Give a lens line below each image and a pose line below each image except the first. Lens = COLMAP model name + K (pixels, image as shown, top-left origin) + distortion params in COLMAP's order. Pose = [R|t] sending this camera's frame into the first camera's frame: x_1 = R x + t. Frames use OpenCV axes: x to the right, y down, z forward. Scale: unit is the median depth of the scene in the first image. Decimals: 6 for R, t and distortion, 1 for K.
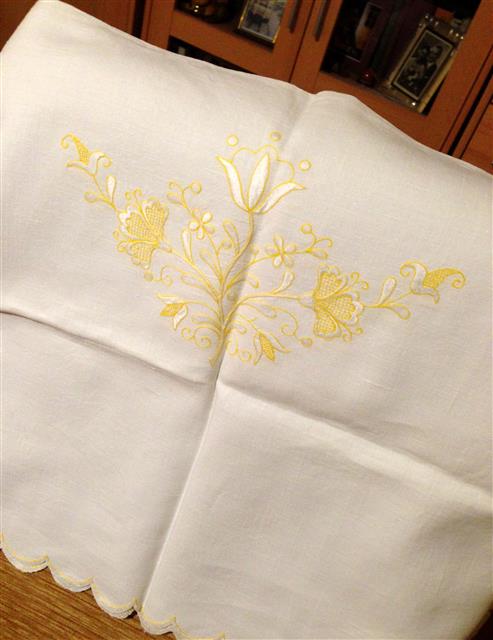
lens RADIAL K [[625.3, 0, 246.8], [0, 625.3, 321.0], [0, 0, 1]] dist [0.038705, 0.000000]
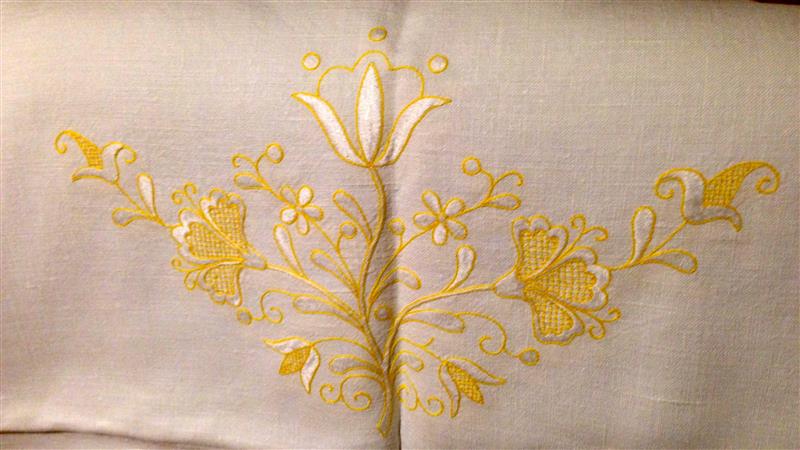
lens RADIAL K [[762.6, 0, 399.4], [0, 762.6, 223.4], [0, 0, 1]] dist [0.032528, 0.000000]
pose [[0.961820, -0.269981, -0.044865, 0.047007], [0.261630, 0.955134, -0.138811, -0.017387], [0.080329, 0.121773, 0.989302, 0.296194]]
